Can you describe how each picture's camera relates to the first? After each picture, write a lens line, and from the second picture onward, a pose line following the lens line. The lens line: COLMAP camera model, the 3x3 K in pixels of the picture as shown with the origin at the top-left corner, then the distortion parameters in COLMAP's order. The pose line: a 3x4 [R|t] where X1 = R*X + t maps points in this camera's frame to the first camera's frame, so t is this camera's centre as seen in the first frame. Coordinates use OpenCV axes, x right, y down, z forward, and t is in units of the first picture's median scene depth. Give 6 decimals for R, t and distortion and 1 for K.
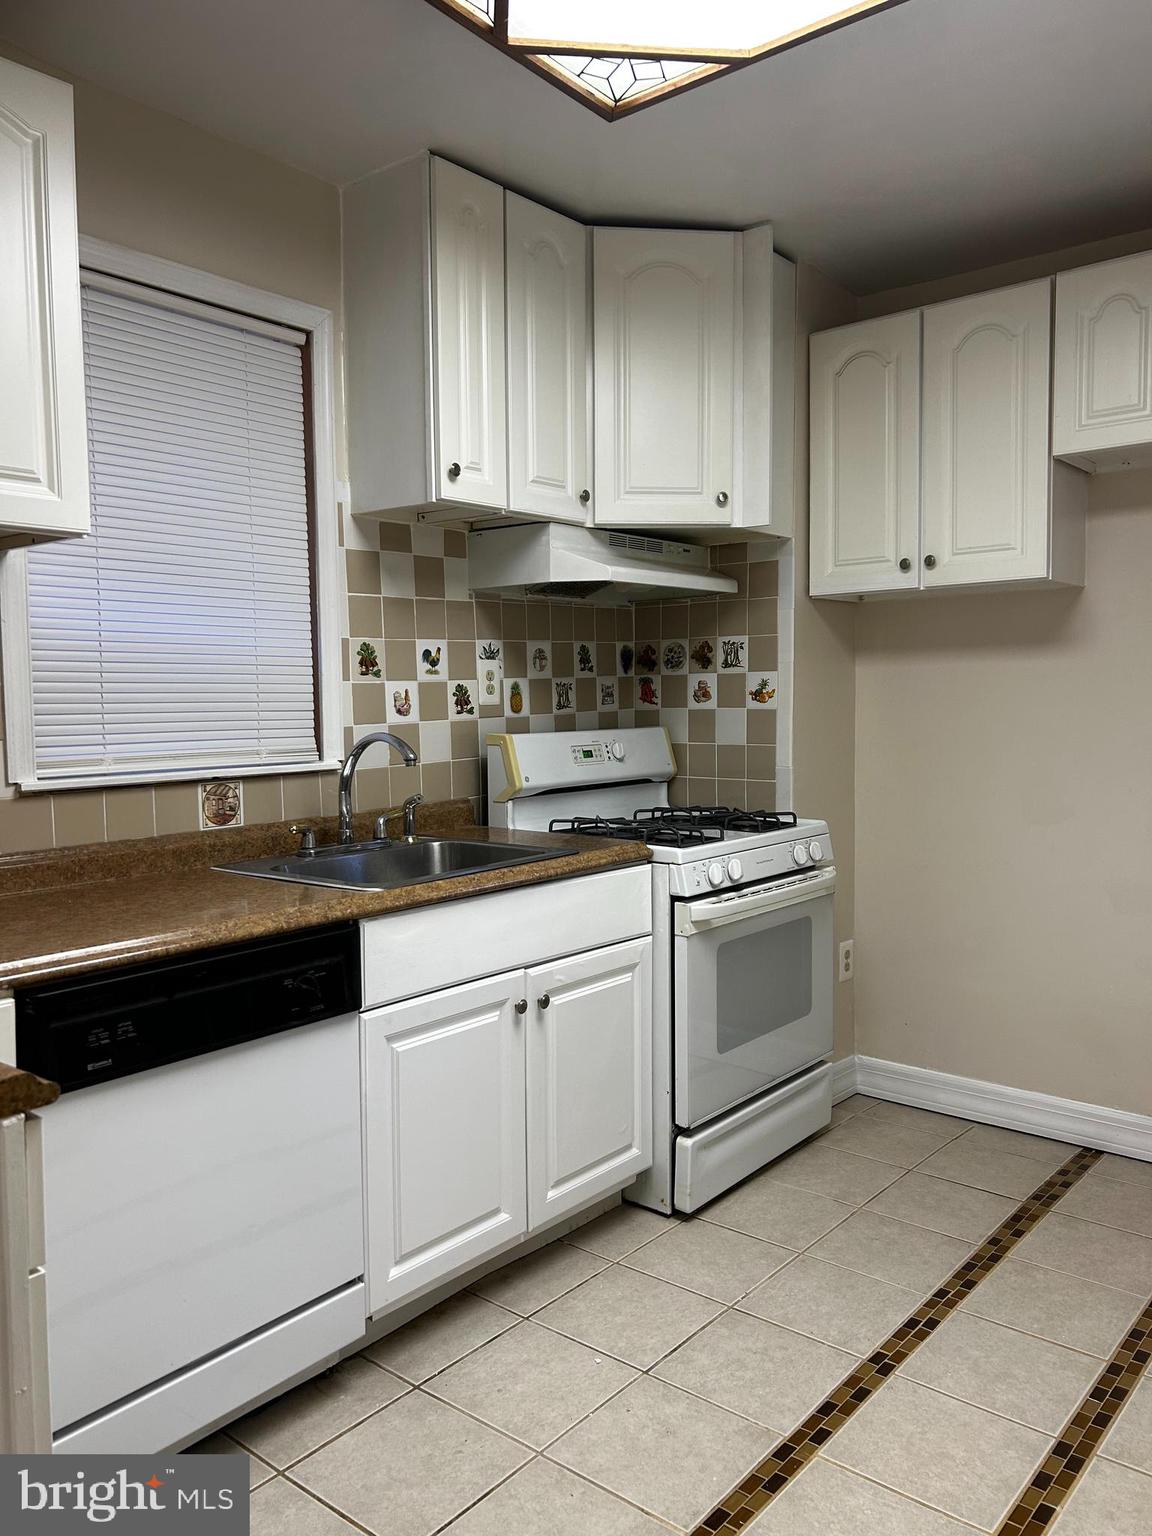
lens RADIAL K [[1153.0, 0, 576.0], [0, 1153.0, 768.0], [0, 0, 1]] dist [0.108228, -0.203500]
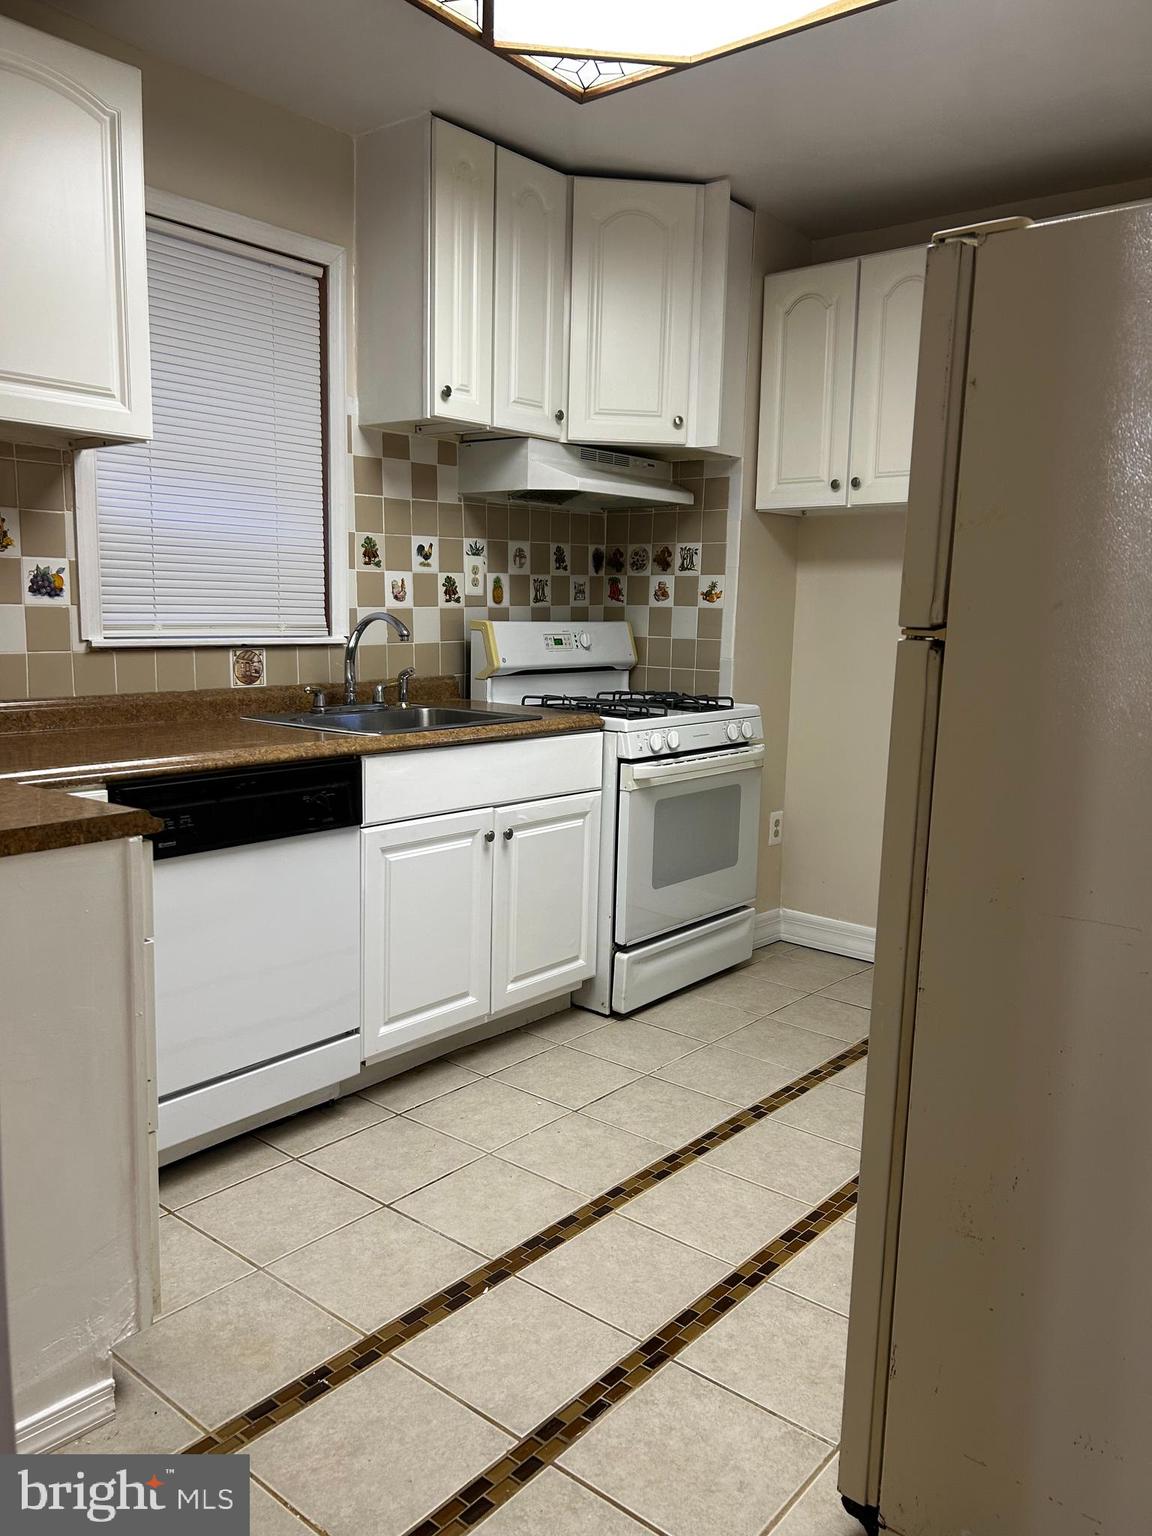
lens RADIAL K [[1153.0, 0, 576.0], [0, 1153.0, 768.0], [0, 0, 1]] dist [0.108228, -0.203500]
pose [[0.999465, 0.032574, 0.002878, 0.034528], [-0.032699, 0.996378, 0.078498, 0.027310], [-0.000310, -0.078550, 0.996910, -0.202967]]
